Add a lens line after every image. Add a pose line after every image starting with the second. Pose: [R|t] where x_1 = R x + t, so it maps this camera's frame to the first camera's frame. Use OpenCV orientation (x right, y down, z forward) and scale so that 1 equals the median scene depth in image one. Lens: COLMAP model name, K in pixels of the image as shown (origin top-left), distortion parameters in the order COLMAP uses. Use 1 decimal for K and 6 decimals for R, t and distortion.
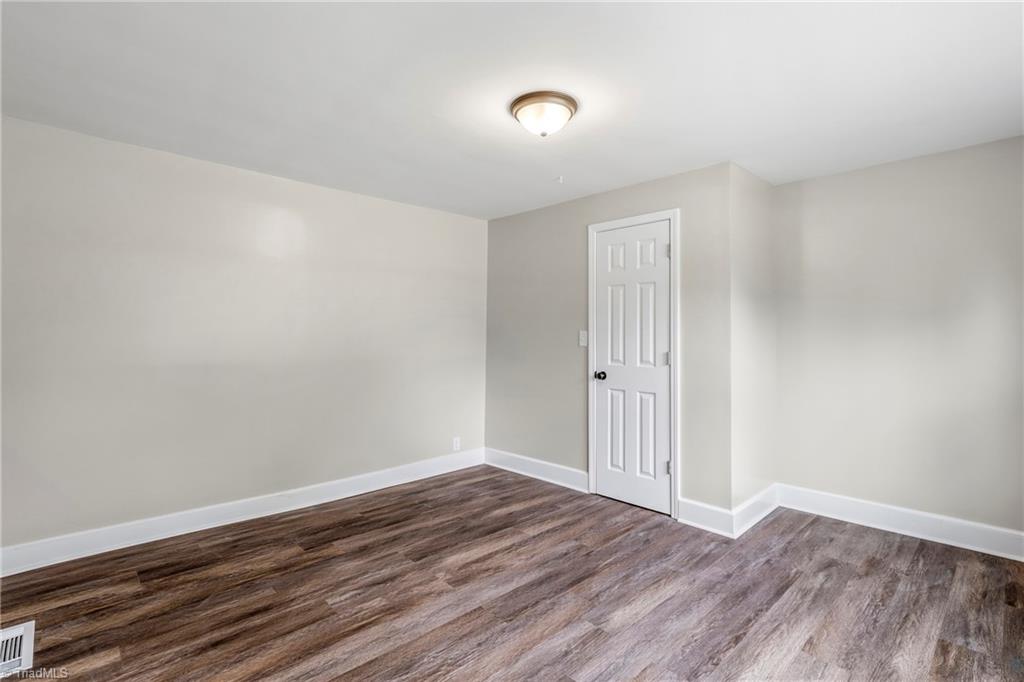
lens RADIAL K [[465.5, 0, 512.0], [0, 465.5, 341.0], [0, 0, 1]] dist [0.000362, -0.000459]
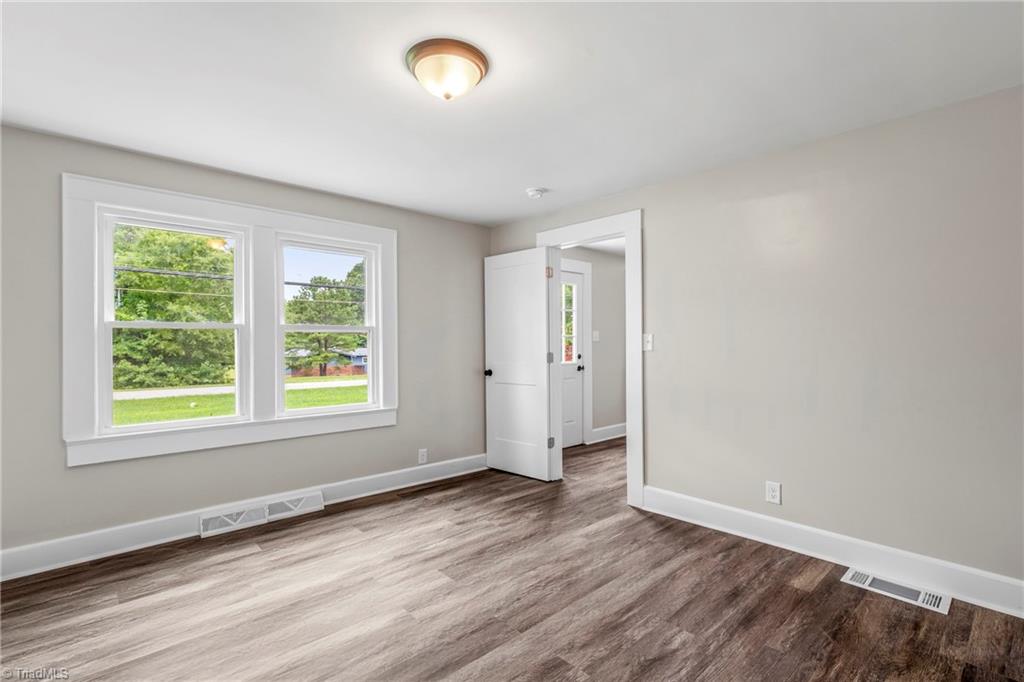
lens RADIAL K [[465.5, 0, 512.0], [0, 465.5, 341.0], [0, 0, 1]] dist [0.000362, -0.000459]
pose [[-0.999793, -0.000604, 0.020331, -0.069253], [-0.000437, 0.999966, 0.008213, -0.018991], [-0.020335, 0.008202, -0.999760, 1.974762]]
